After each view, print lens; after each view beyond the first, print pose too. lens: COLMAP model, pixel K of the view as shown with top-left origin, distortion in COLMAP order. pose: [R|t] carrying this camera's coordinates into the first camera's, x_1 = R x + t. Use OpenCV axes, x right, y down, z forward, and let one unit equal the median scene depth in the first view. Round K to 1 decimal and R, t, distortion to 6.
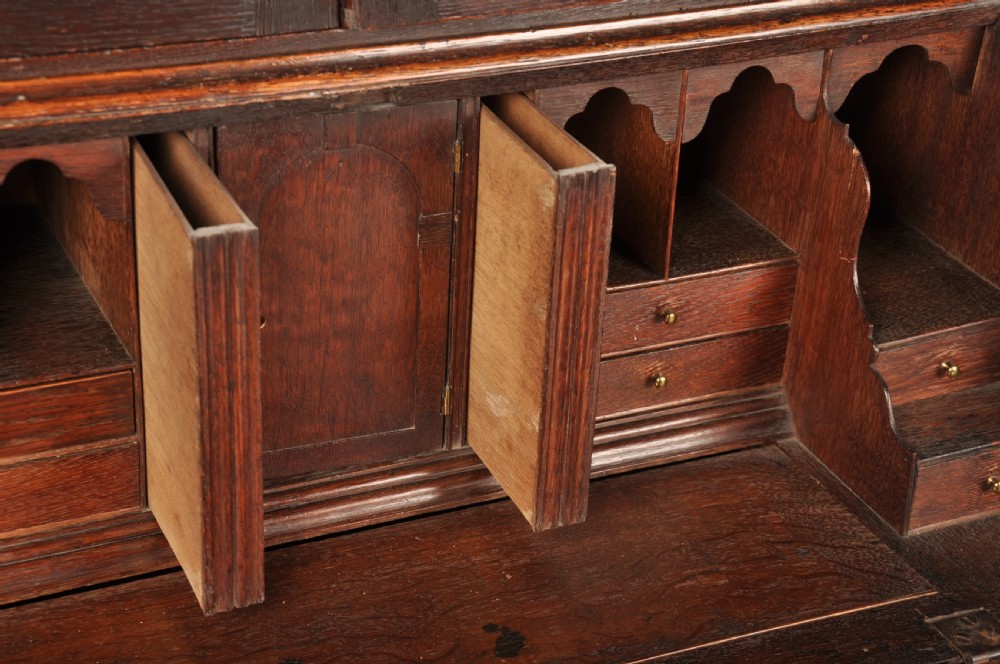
lens RADIAL K [[1975.5, 0, 492.6], [0, 1975.5, 334.6], [0, 0, 1]] dist [0.357063, 0.000000]
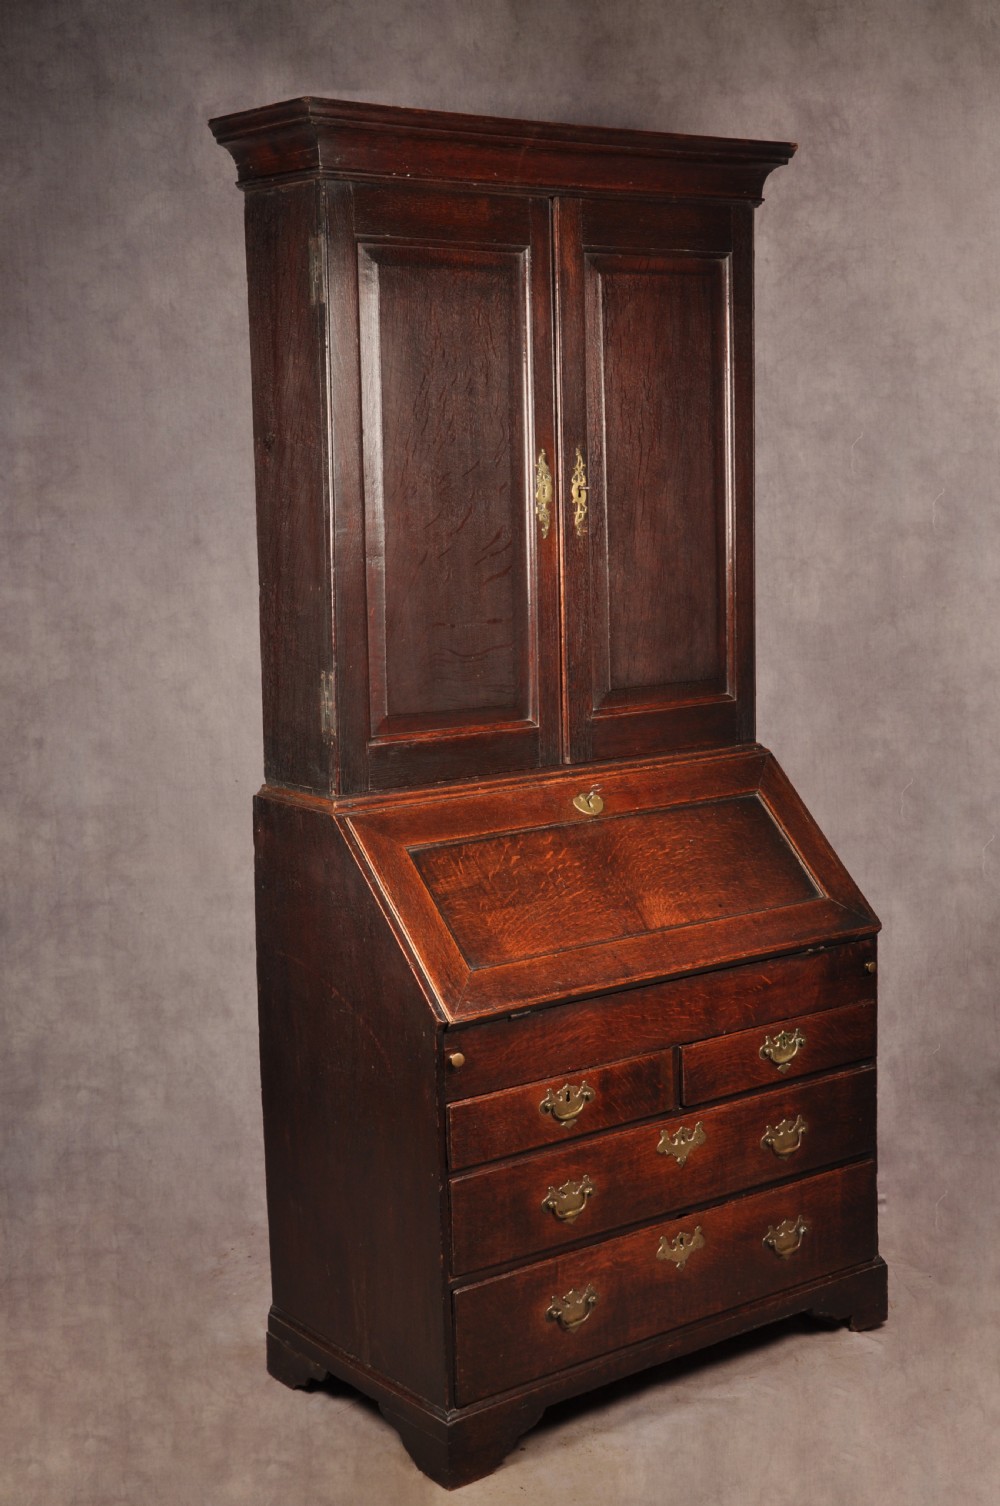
lens RADIAL K [[2019.9, 0, 524.1], [0, 2019.9, 734.5], [0, 0, 1]] dist [0.132269, 0.000000]
pose [[0.974003, -0.093769, 0.206217, -0.698515], [0.159106, 0.931152, -0.328087, 0.728713], [-0.161255, 0.352368, 0.921864, -1.650574]]
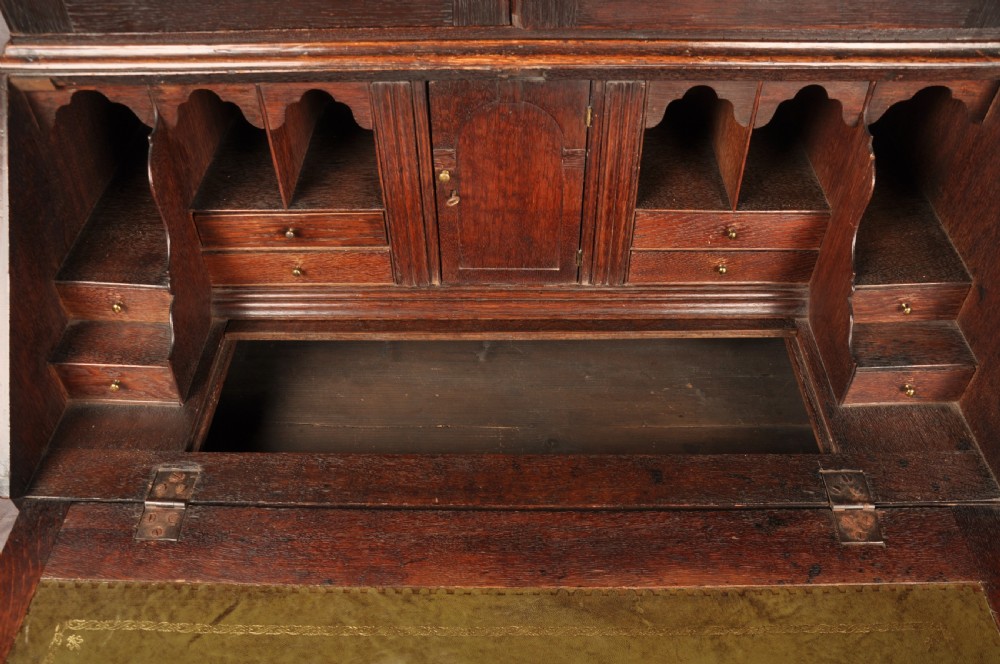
lens RADIAL K [[854.0, 0, 499.7], [0, 854.0, 337.3], [0, 0, 1]] dist [-0.107799, 0.102789]
pose [[0.907400, 0.254722, -0.334279, 0.180500], [-0.151790, 0.940338, 0.304508, -0.116850], [0.391899, -0.225571, 0.891926, 0.344868]]
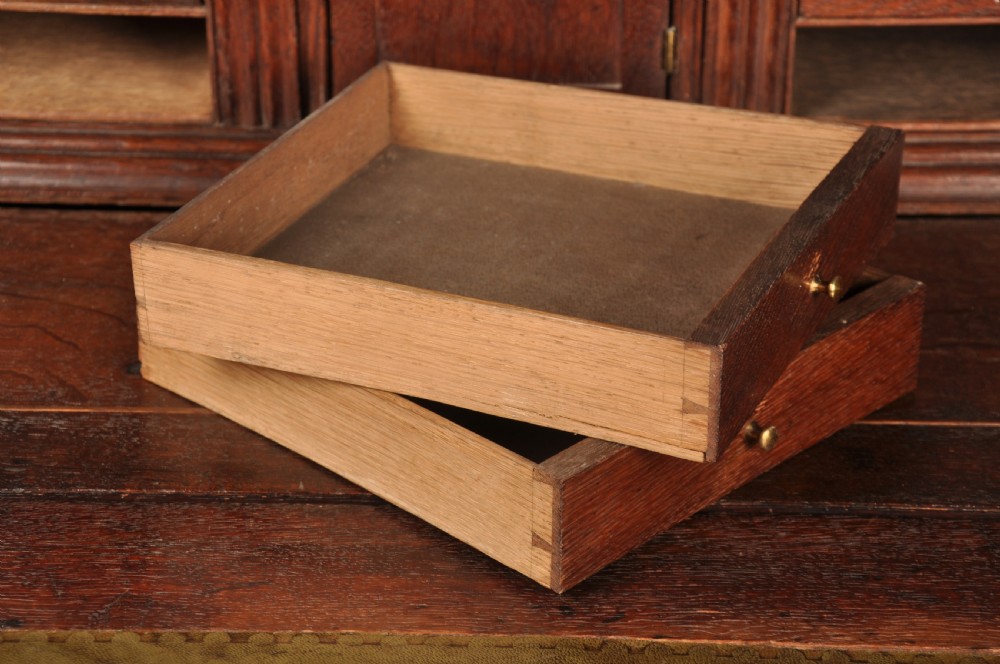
lens RADIAL K [[2552.9, 0, 493.0], [0, 2552.9, 334.8], [0, 0, 1]] dist [0.579832, 0.000000]
pose [[0.903280, 0.160682, -0.397827, 0.304164], [-0.168955, 0.985518, 0.014432, 0.133357], [0.394385, 0.054179, 0.917347, 0.185187]]
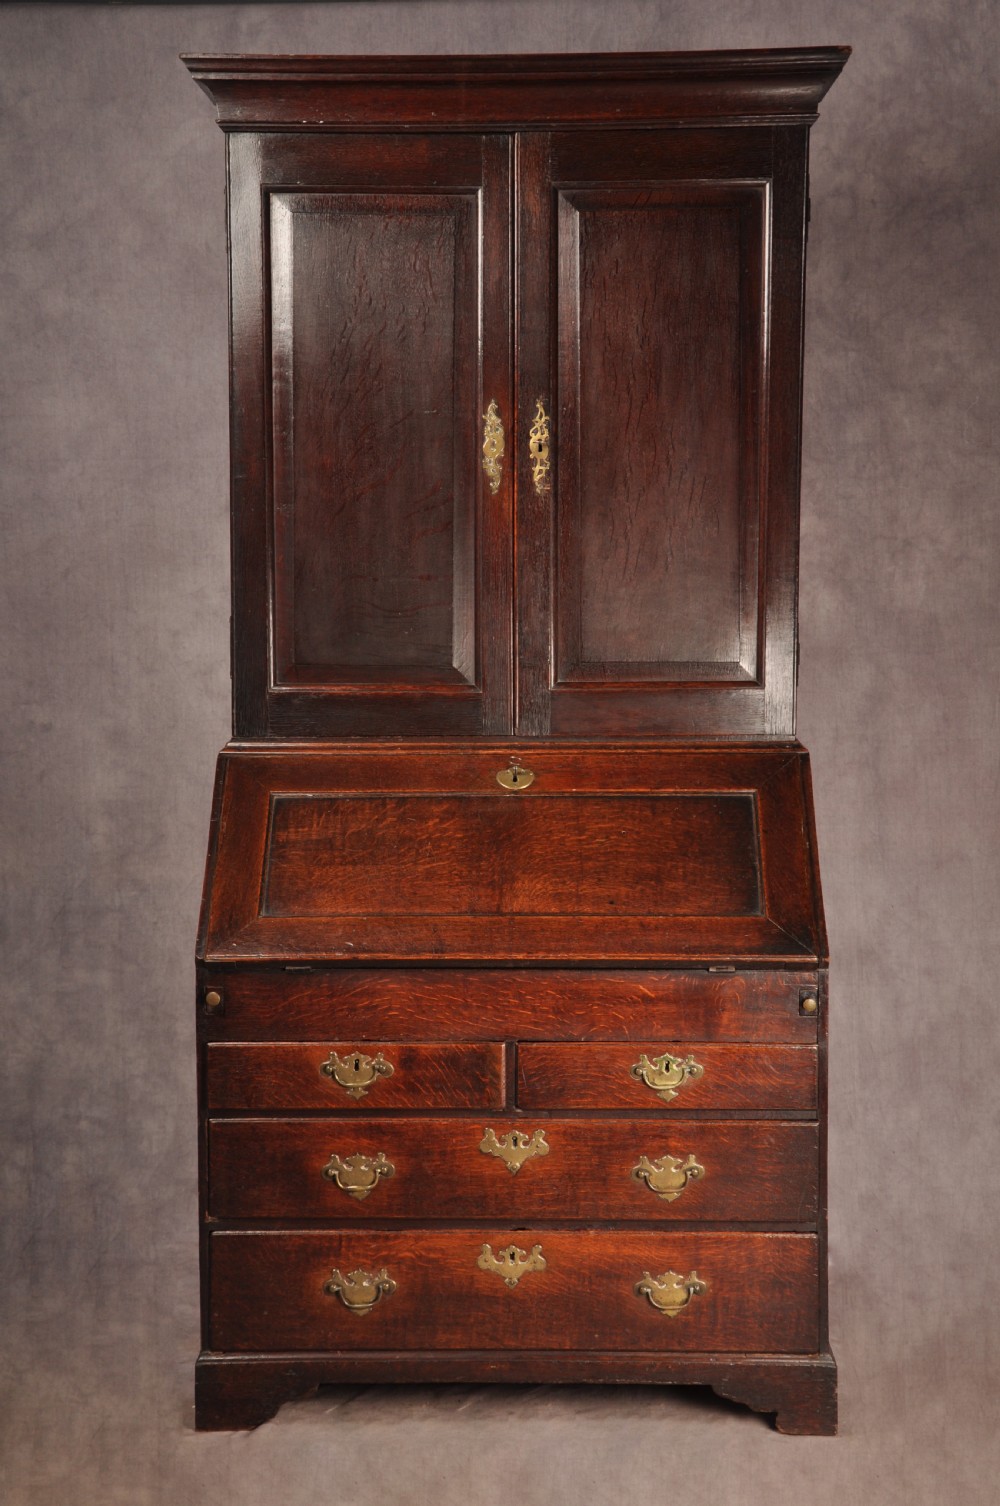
lens RADIAL K [[2186.2, 0, 519.4], [0, 2186.2, 743.8], [0, 0, 1]] dist [0.177433, 0.000000]
pose [[0.904800, -0.003926, -0.425818, 1.152095], [-0.160629, 0.922941, -0.349825, 0.864879], [0.394378, 0.384920, 0.834447, -1.440305]]
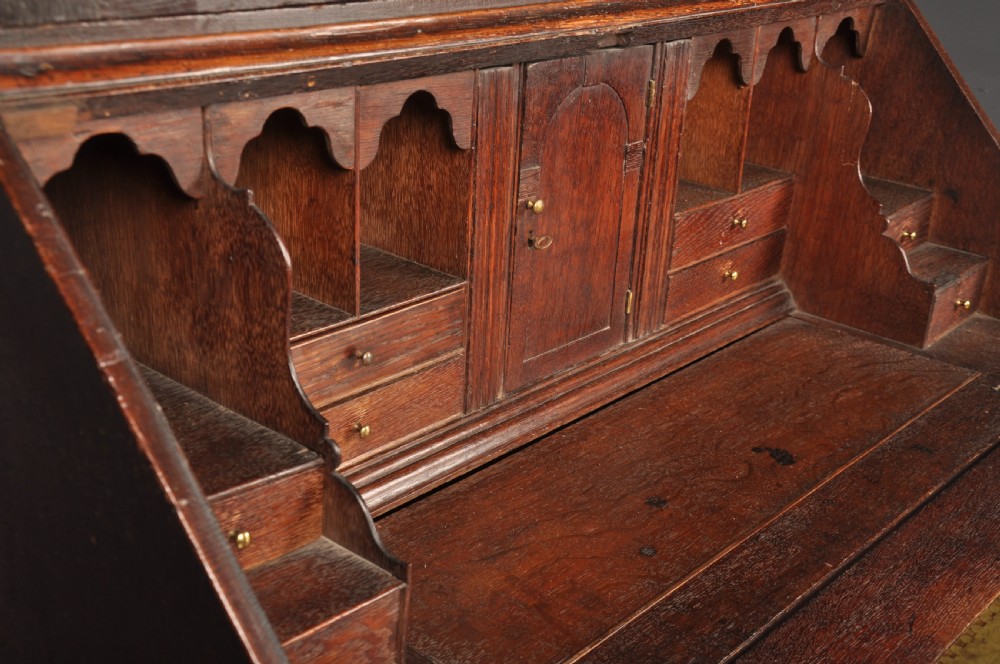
lens RADIAL K [[1214.6, 0, 495.3], [0, 1214.6, 339.5], [0, 0, 1]] dist [0.081879, 0.000000]
pose [[0.911455, -0.158160, 0.379782, -0.424174], [0.187825, 0.981299, -0.042109, 0.078036], [-0.366020, 0.109713, 0.924117, 0.329809]]
